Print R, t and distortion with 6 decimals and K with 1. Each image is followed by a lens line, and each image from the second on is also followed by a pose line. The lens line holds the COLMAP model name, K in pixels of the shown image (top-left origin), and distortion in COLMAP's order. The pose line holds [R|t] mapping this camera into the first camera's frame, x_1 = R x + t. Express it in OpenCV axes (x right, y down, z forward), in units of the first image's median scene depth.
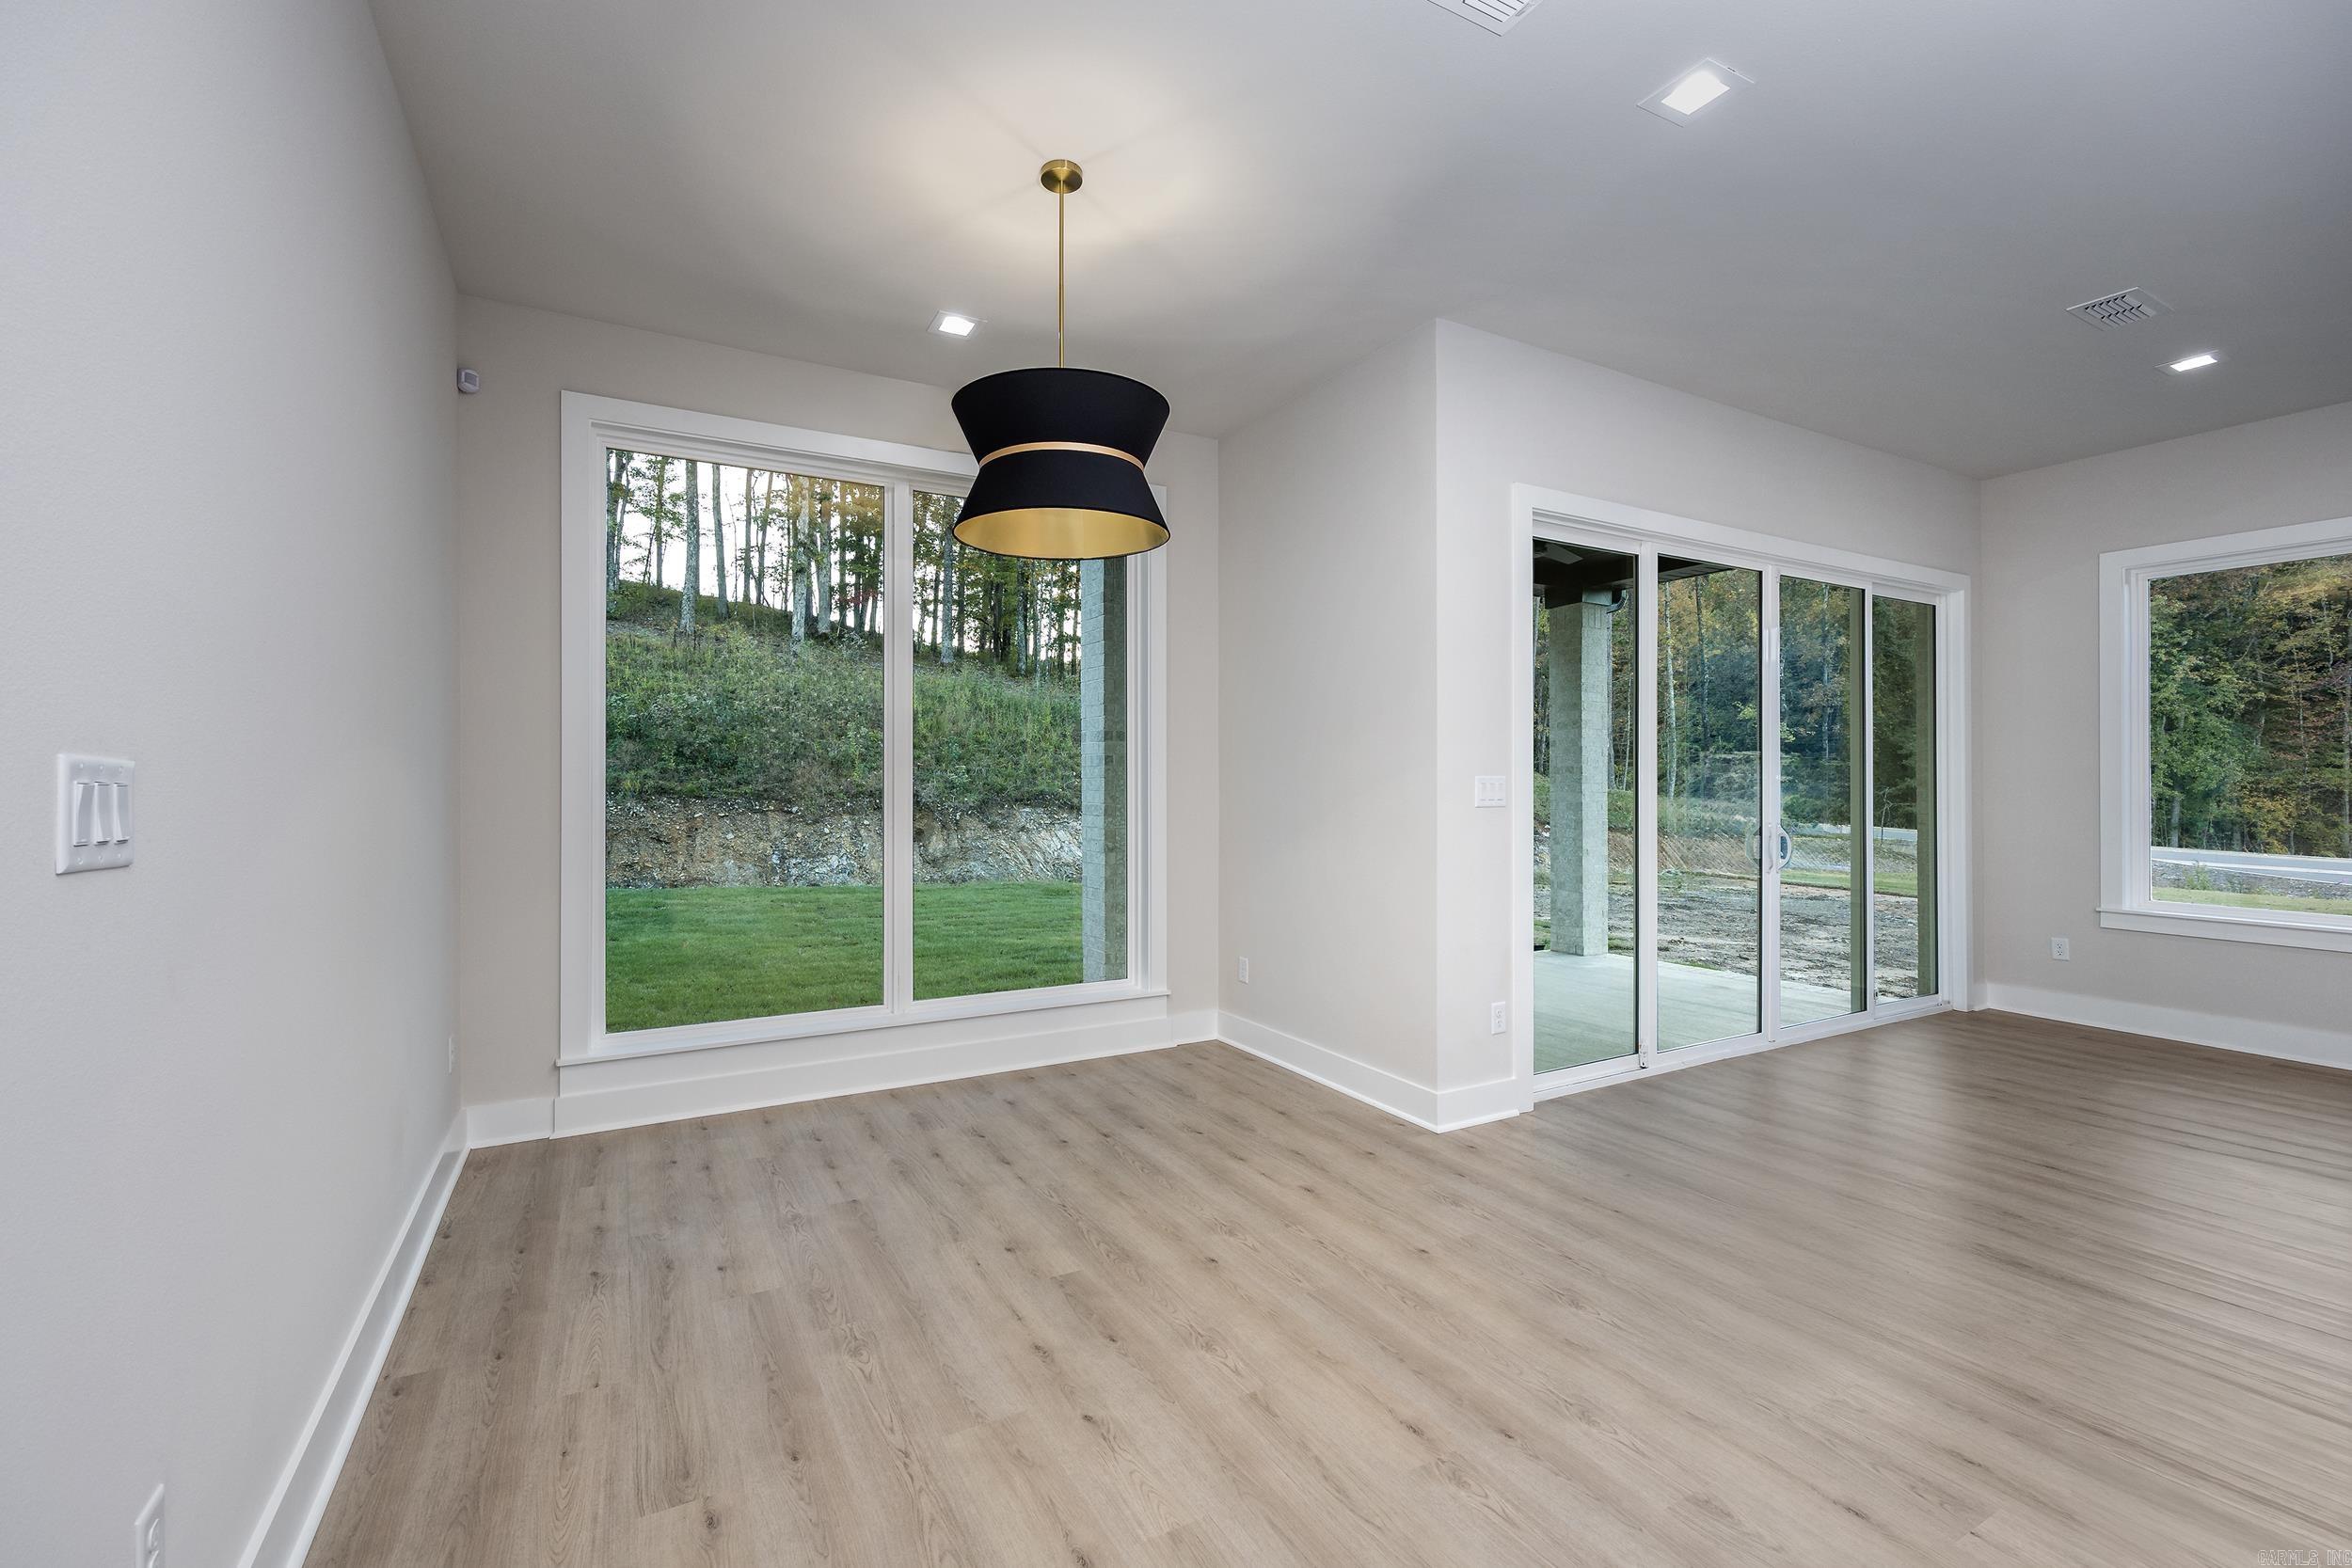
lens RADIAL K [[979.7, 0, 1176.0], [0, 979.7, 760.3], [0, 0, 1]] dist [-0.003043, 0.000450]
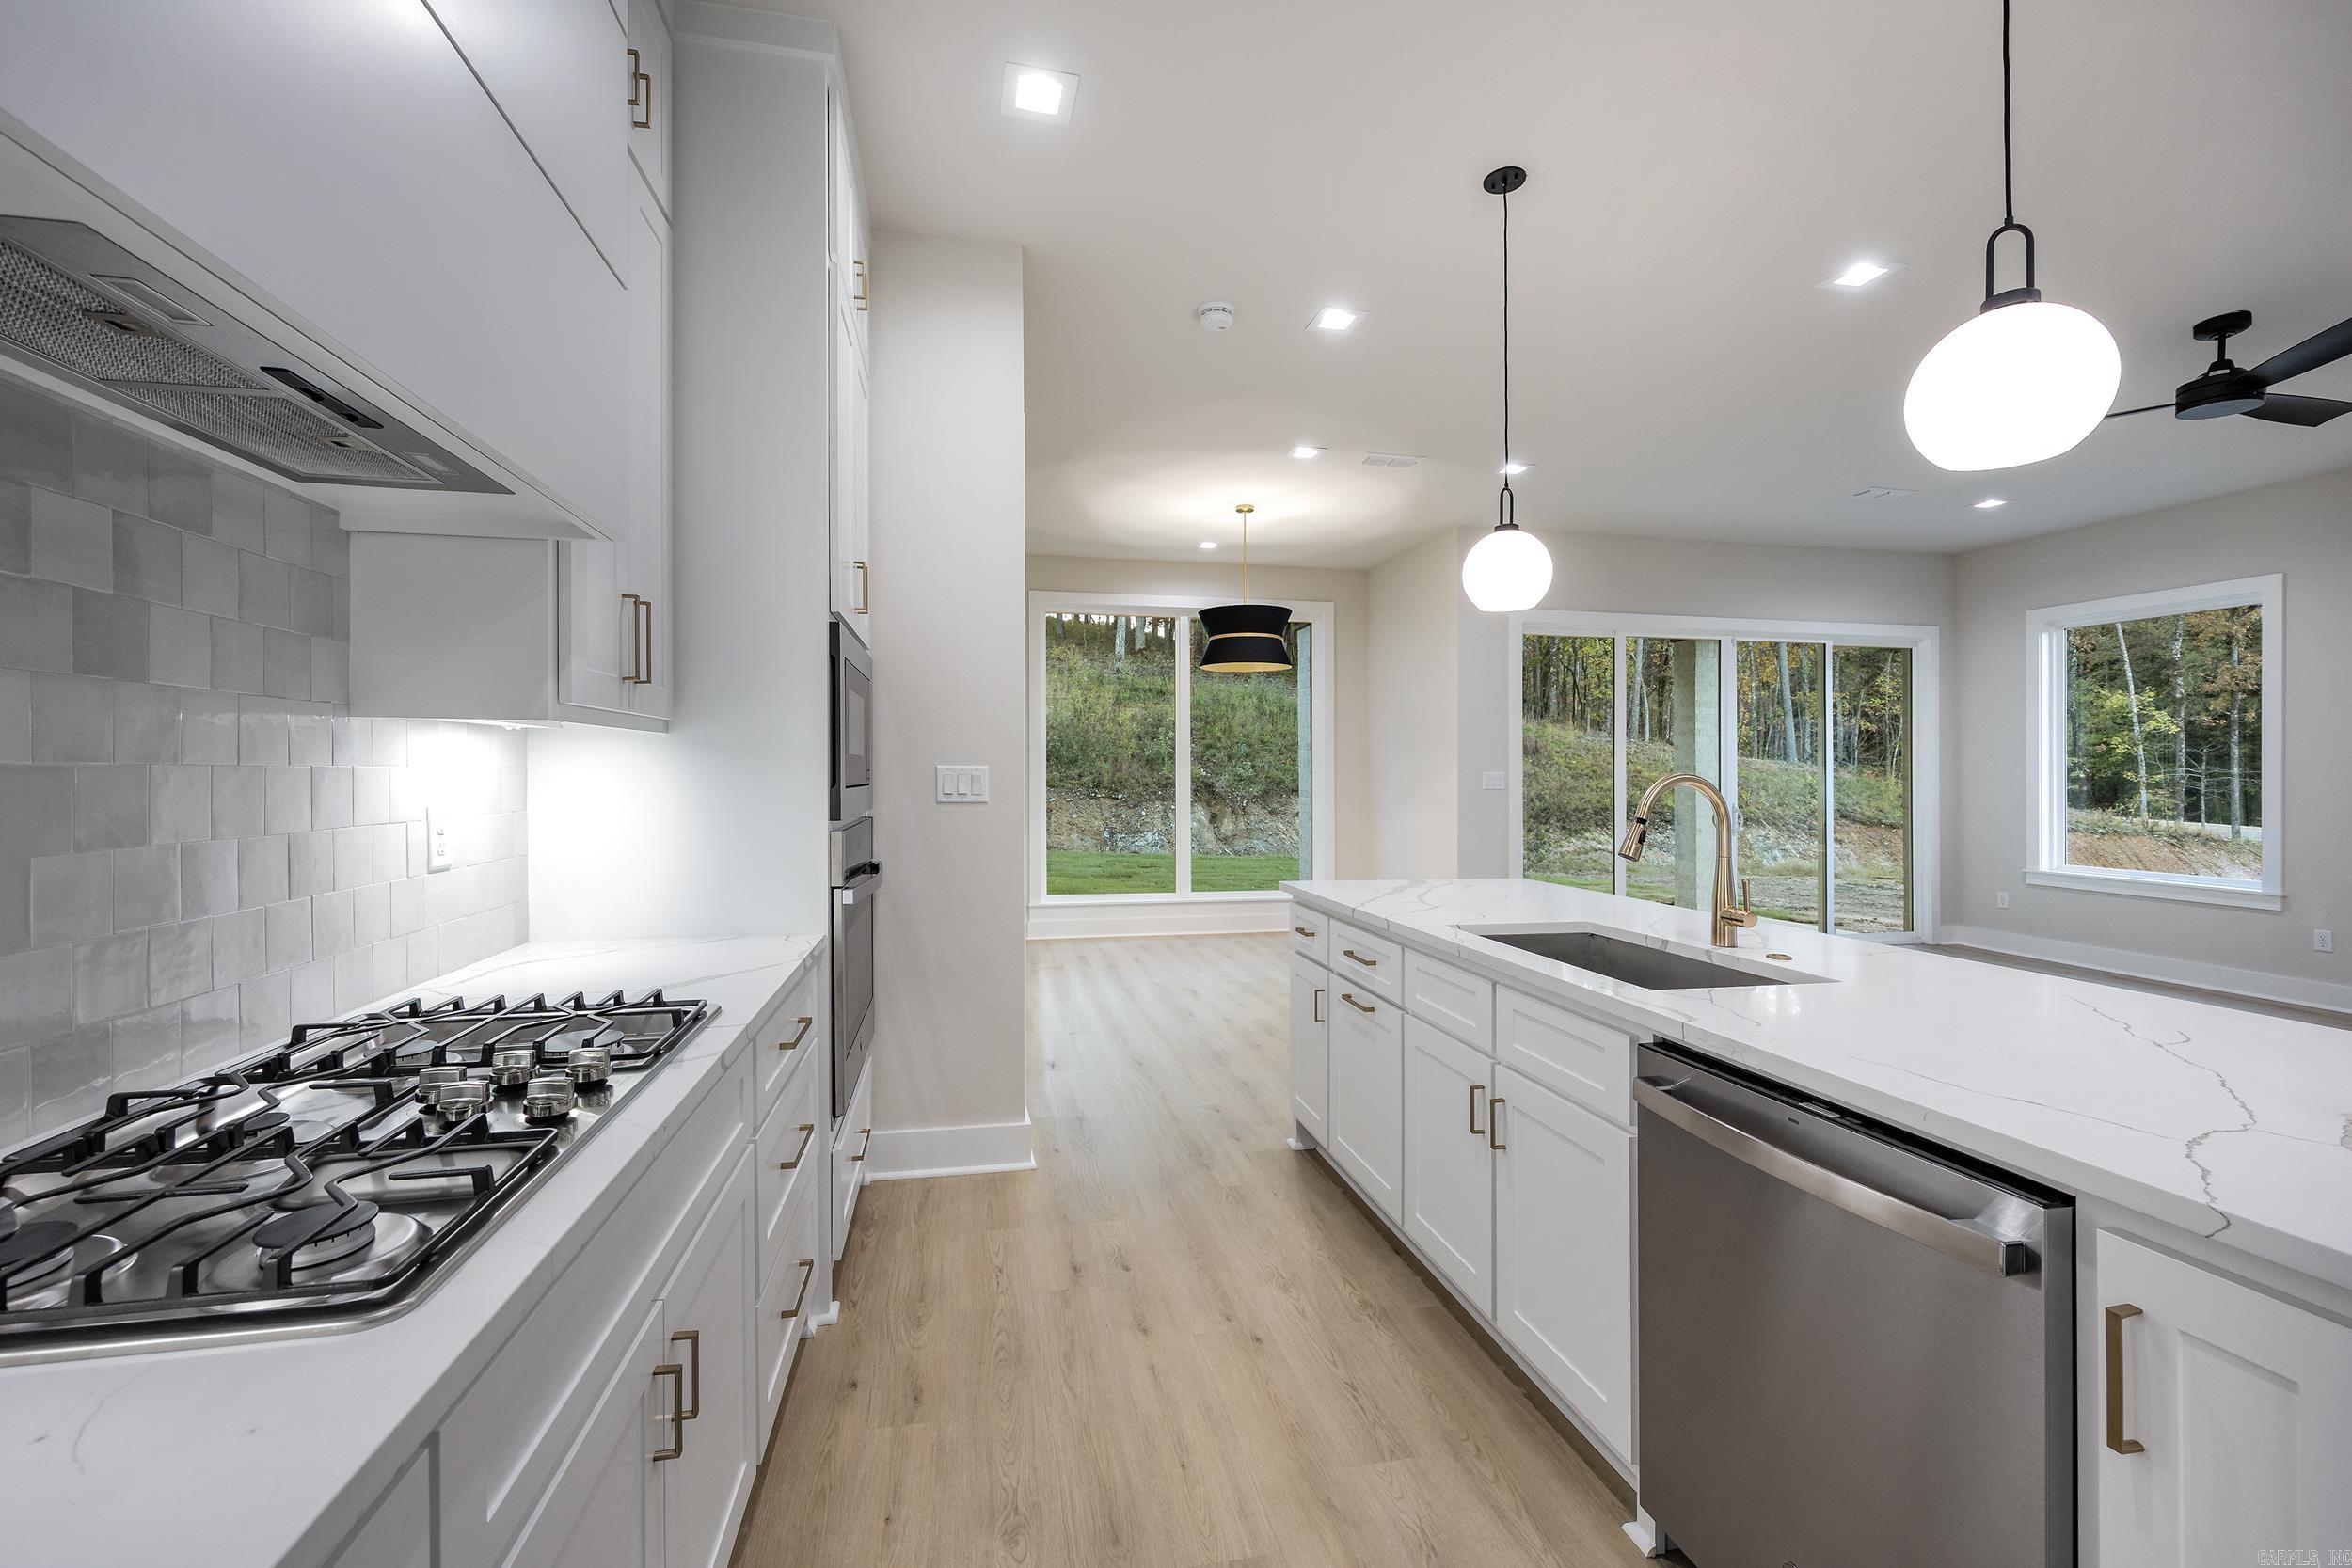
lens RADIAL K [[979.7, 0, 1165.9], [0, 979.7, 772.9], [0, 0, 1]] dist [-0.003043, 0.000450]
pose [[0.949975, 0.001824, -0.312322, 0.070237], [0.004273, 0.999813, 0.018835, -0.004731], [0.312298, -0.019227, 0.949790, -0.205154]]
